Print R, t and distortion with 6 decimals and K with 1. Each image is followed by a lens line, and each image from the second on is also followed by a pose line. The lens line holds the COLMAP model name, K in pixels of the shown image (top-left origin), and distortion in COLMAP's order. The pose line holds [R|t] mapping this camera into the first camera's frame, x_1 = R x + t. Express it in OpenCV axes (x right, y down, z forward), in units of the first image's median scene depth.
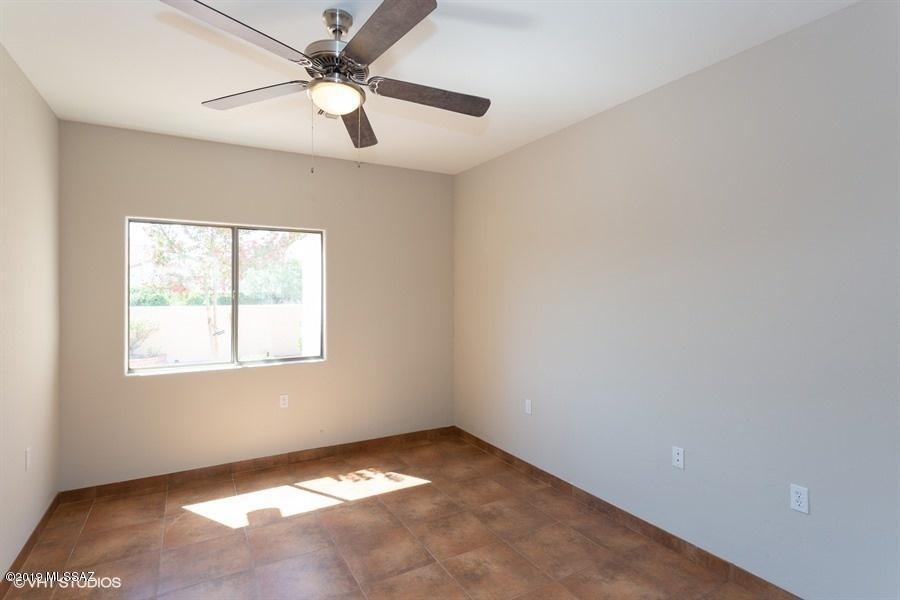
lens RADIAL K [[459.0, 0, 447.4], [0, 459.0, 294.9], [0, 0, 1]] dist [-0.000204, 0.004391]
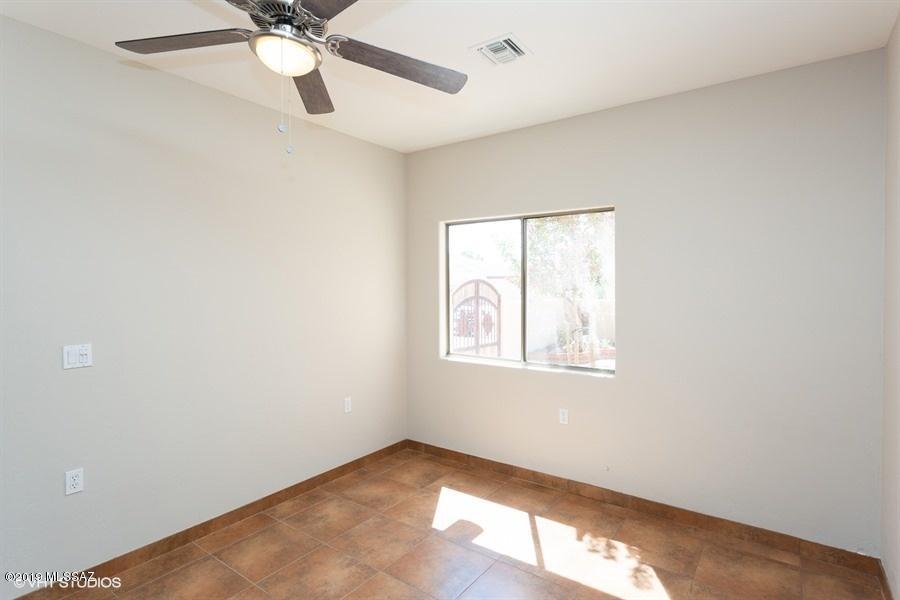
lens RADIAL K [[459.0, 0, 440.9], [0, 459.0, 301.8], [0, 0, 1]] dist [-0.000204, 0.004391]
pose [[0.419293, 0.029931, -0.907357, 0.340402], [-0.005516, 0.999522, 0.030422, -0.003608], [0.907834, -0.007750, 0.419258, 0.489253]]
